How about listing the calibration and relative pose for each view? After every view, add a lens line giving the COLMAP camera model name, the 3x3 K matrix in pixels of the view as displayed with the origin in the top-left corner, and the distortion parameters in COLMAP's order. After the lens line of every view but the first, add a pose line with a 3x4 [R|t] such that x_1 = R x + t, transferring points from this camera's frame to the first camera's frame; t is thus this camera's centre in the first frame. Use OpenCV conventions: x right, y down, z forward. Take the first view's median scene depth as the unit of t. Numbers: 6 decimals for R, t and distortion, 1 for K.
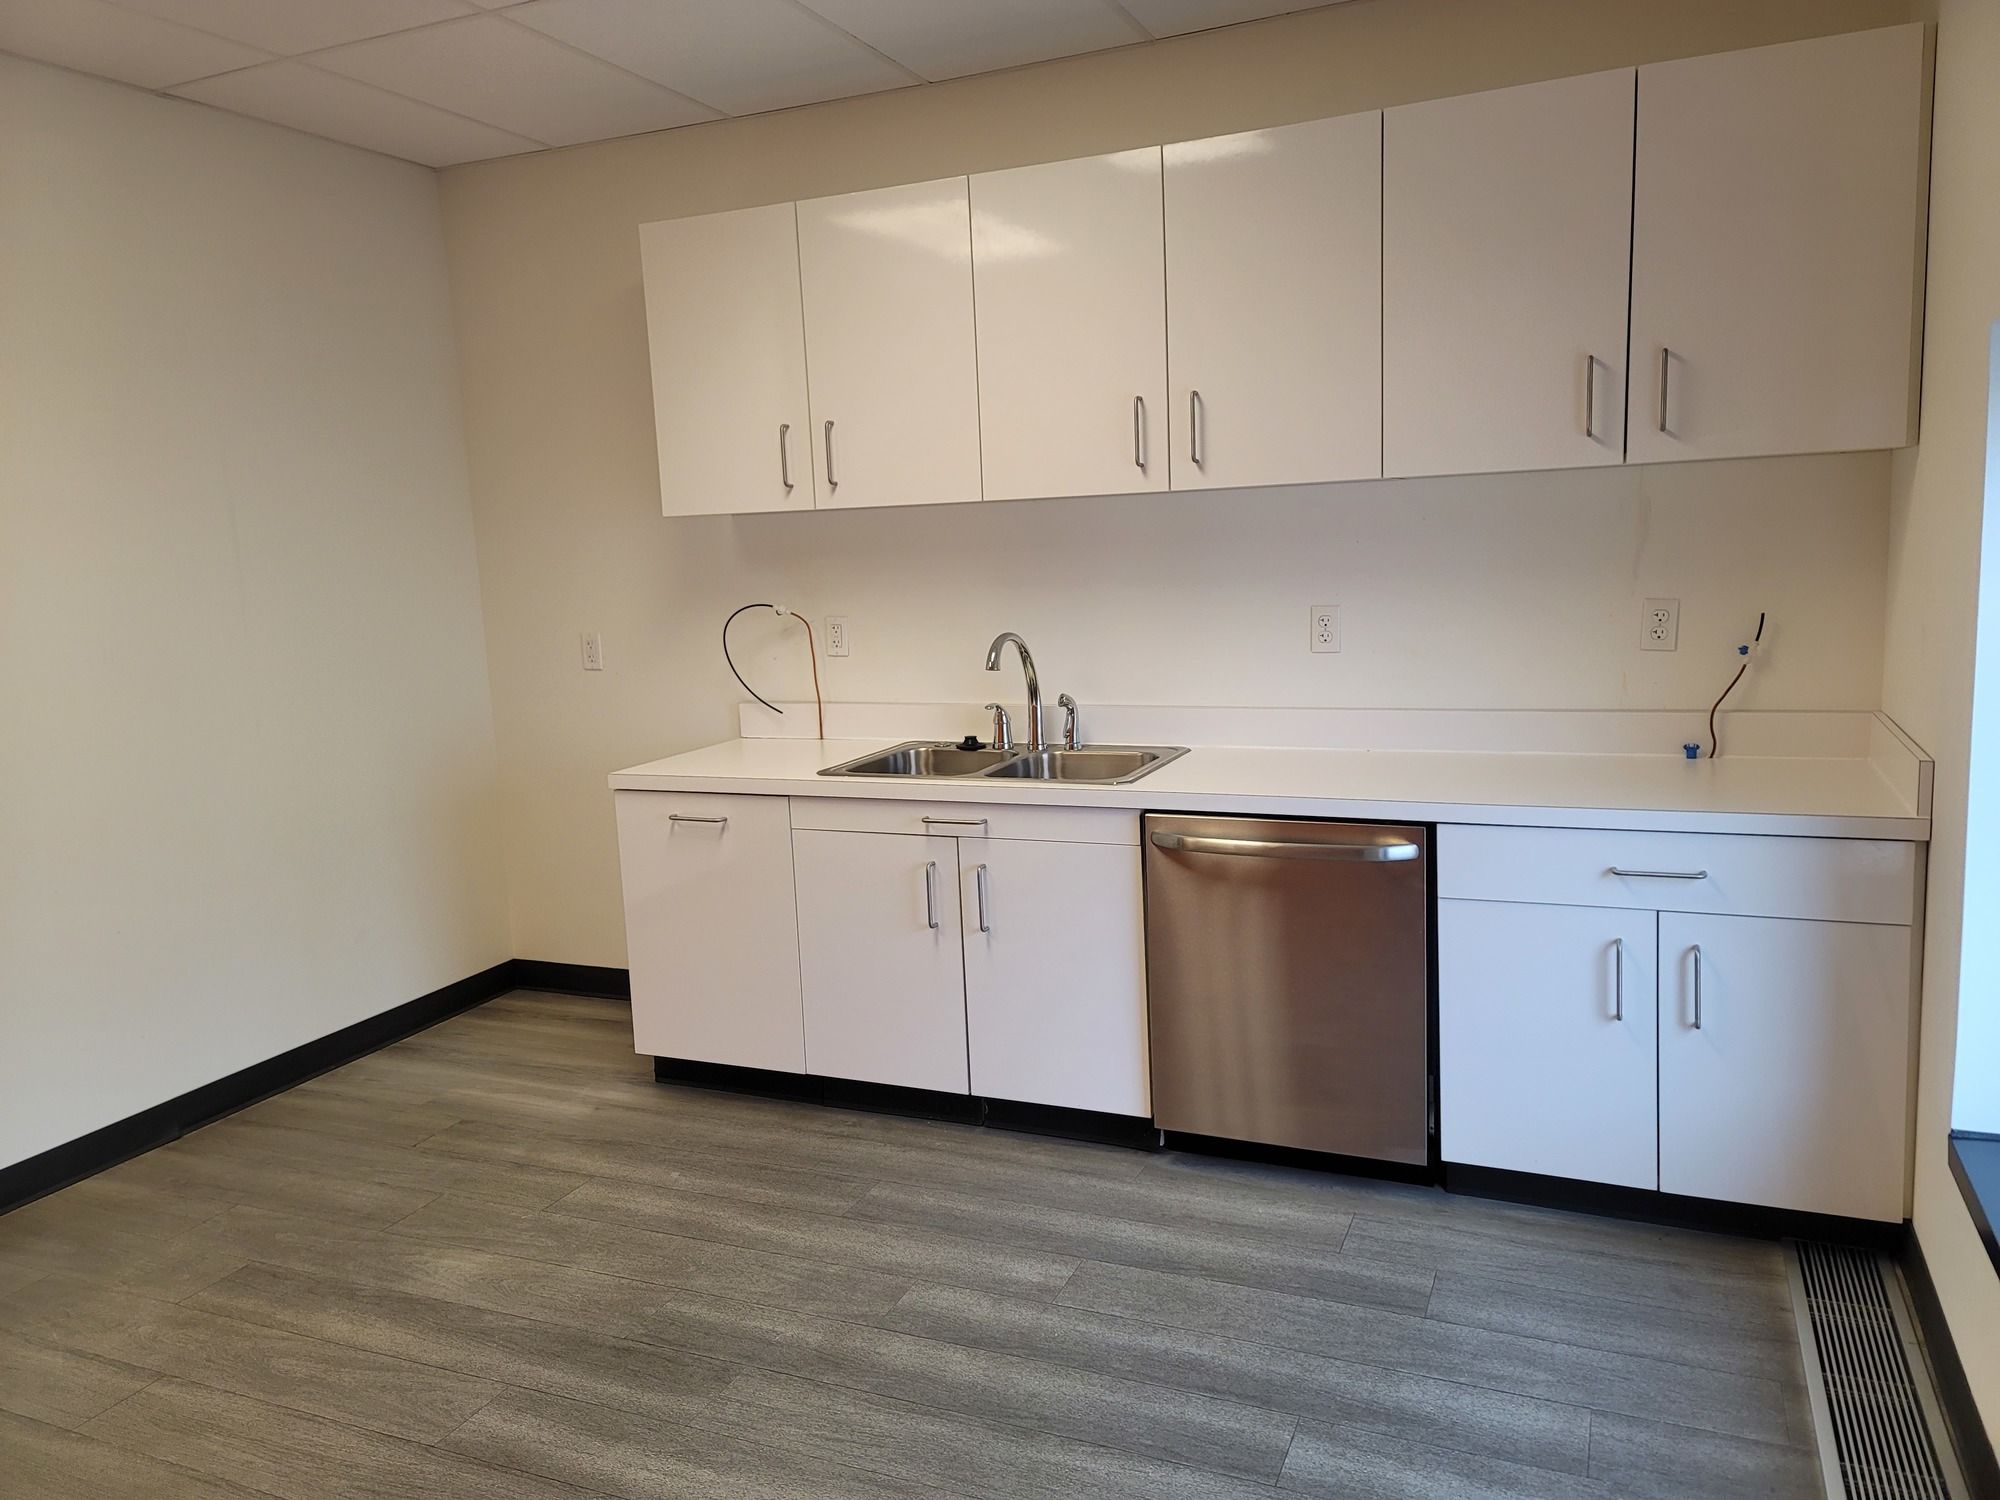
lens RADIAL K [[1453.7, 0, 1000.0], [0, 1453.7, 750.0], [0, 0, 1]] dist [0.000175, -0.000089]
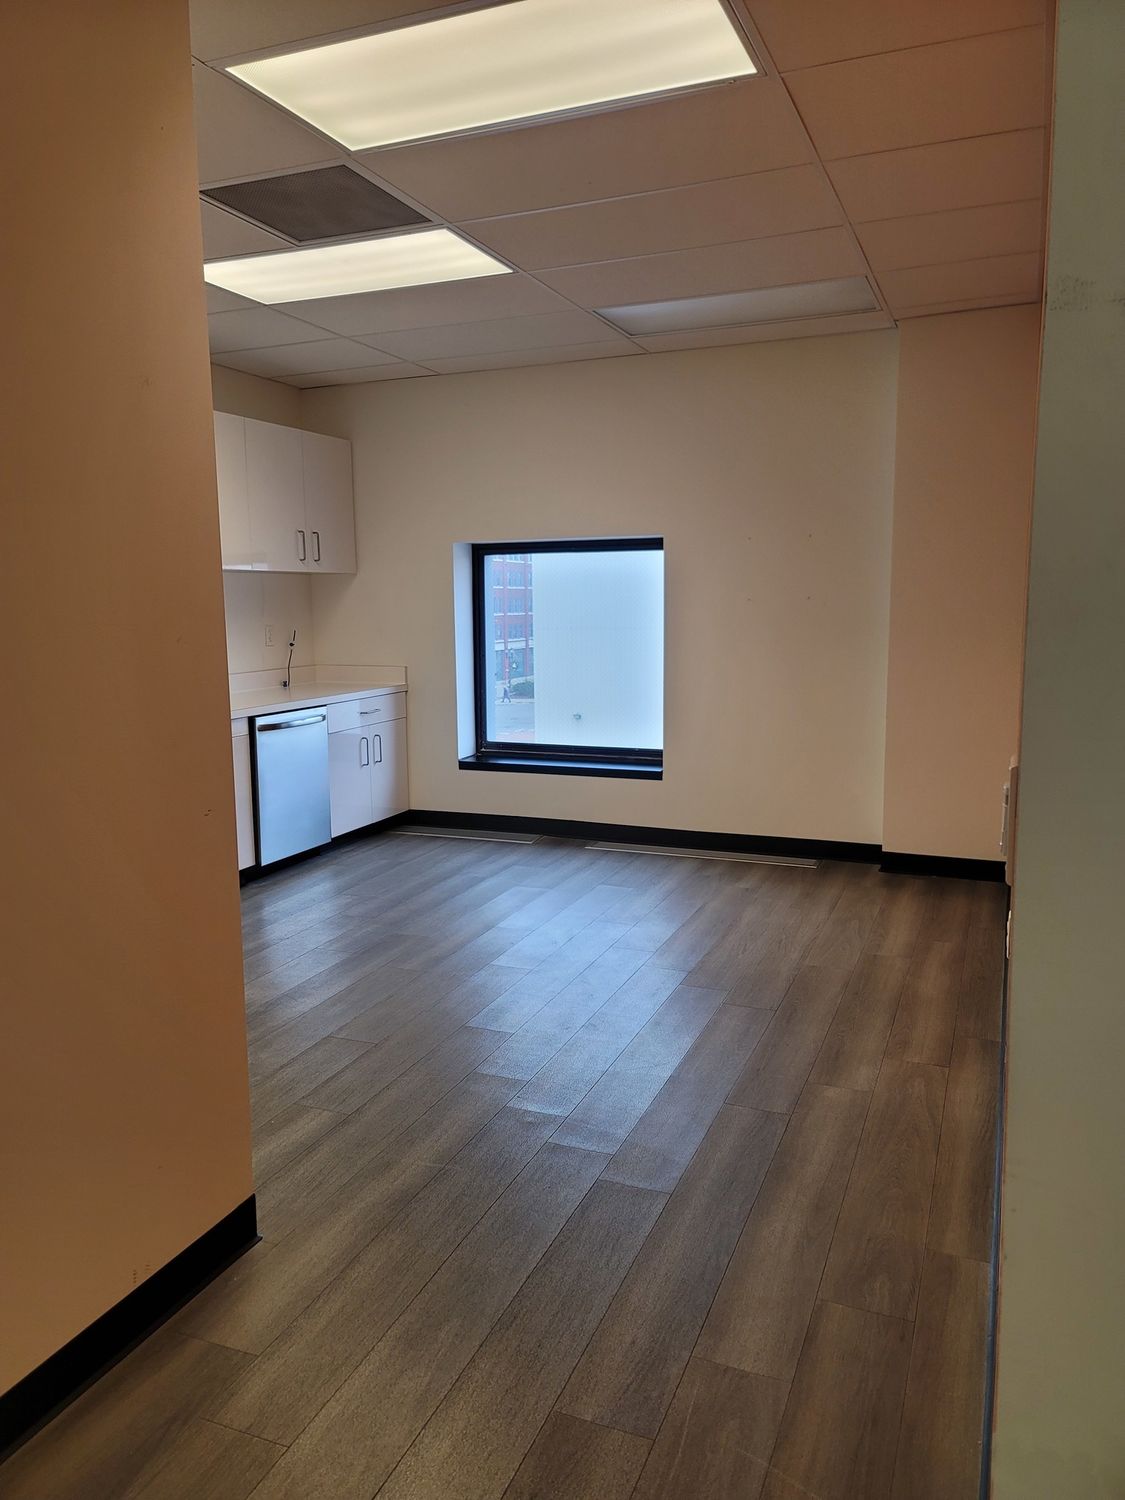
lens RADIAL K [[1090.3, 0, 562.5], [0, 1090.3, 750.0], [0, 0, 1]] dist [0.000175, -0.000089]
pose [[-0.023438, -0.096792, 0.995029, -1.518389], [0.163204, 0.981579, 0.099328, 0.004027], [-0.986314, 0.164721, -0.007210, 0.553928]]
